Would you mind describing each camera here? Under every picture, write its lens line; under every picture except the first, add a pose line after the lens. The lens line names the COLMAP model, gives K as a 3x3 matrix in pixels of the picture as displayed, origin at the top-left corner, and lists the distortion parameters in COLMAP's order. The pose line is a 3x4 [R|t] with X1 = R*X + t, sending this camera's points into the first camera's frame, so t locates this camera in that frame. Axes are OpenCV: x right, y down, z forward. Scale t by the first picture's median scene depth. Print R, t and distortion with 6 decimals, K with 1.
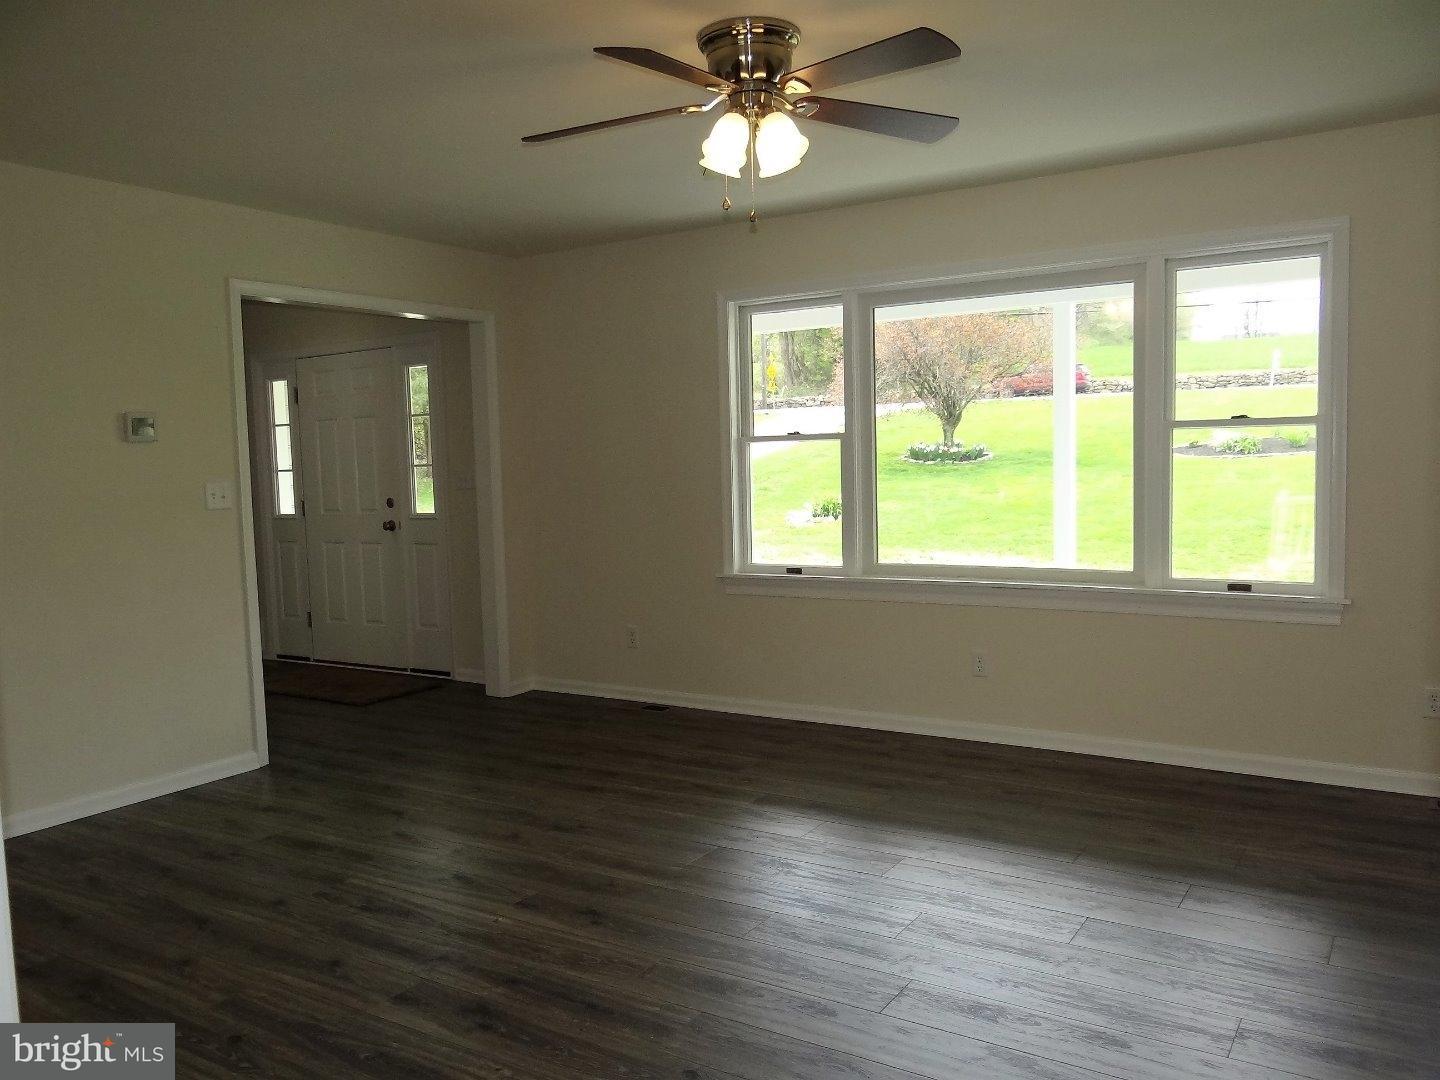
lens RADIAL K [[1139.8, 0, 723.7], [0, 1139.8, 549.0], [0, 0, 1]] dist [-0.001705, -0.002024]
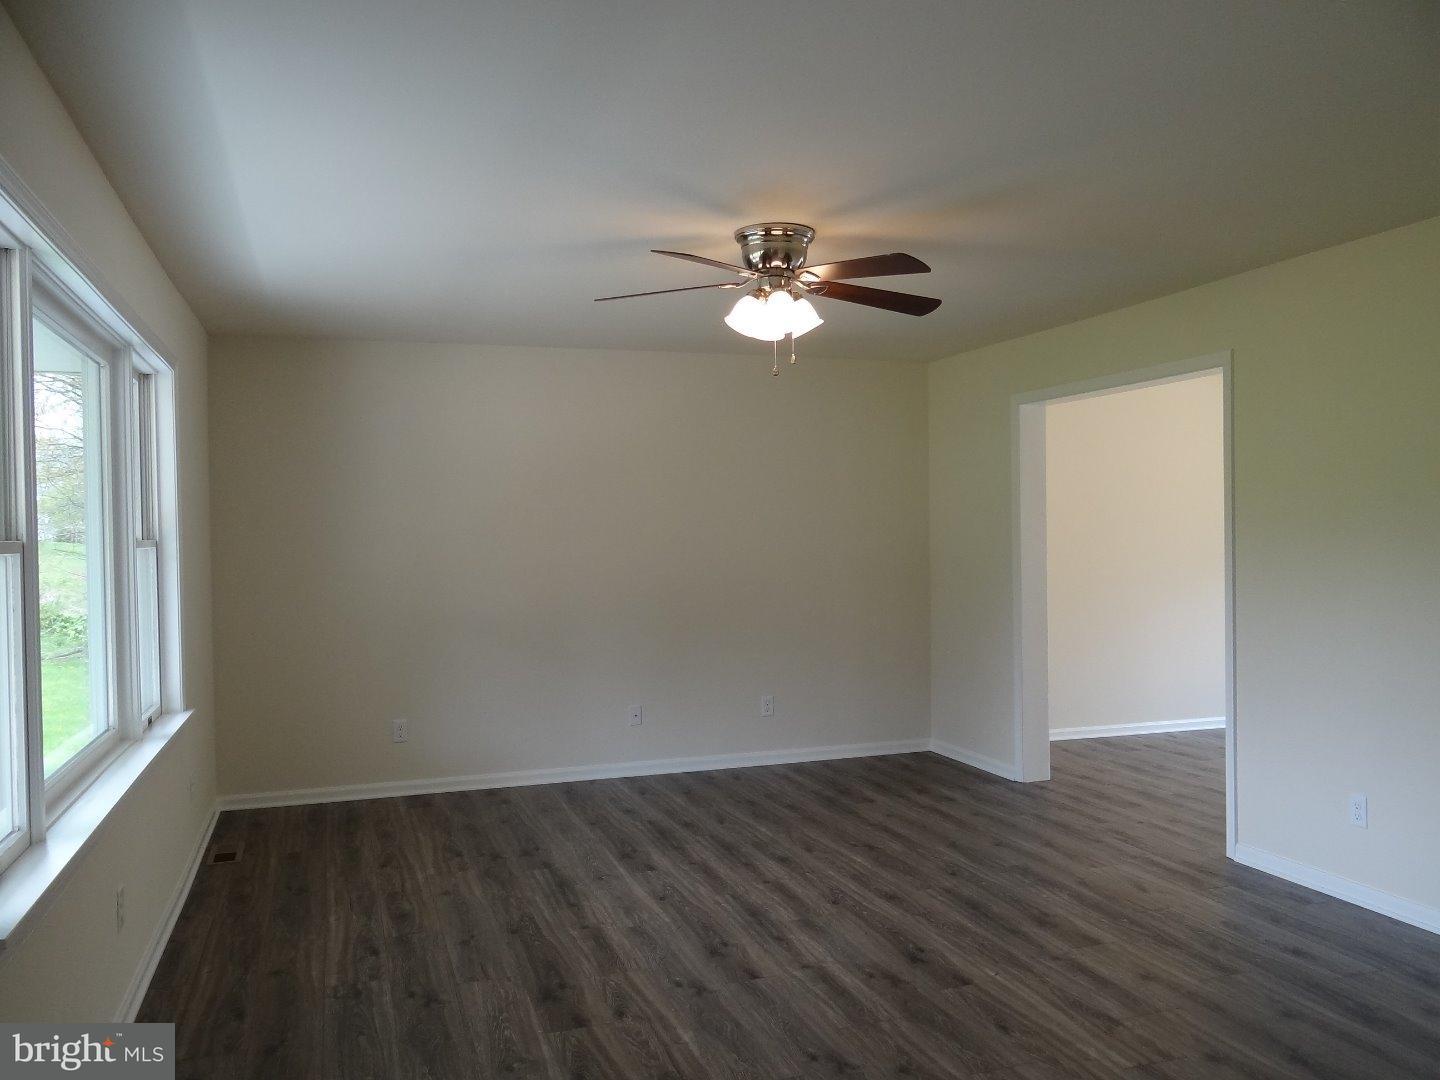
lens RADIAL K [[1139.8, 0, 723.7], [0, 1139.8, 549.0], [0, 0, 1]] dist [-0.001705, -0.002024]
pose [[-0.784876, 0.036624, 0.618569, -0.709916], [0.090518, 0.994320, 0.055983, -0.171873], [-0.613005, 0.099932, -0.783733, 2.046941]]
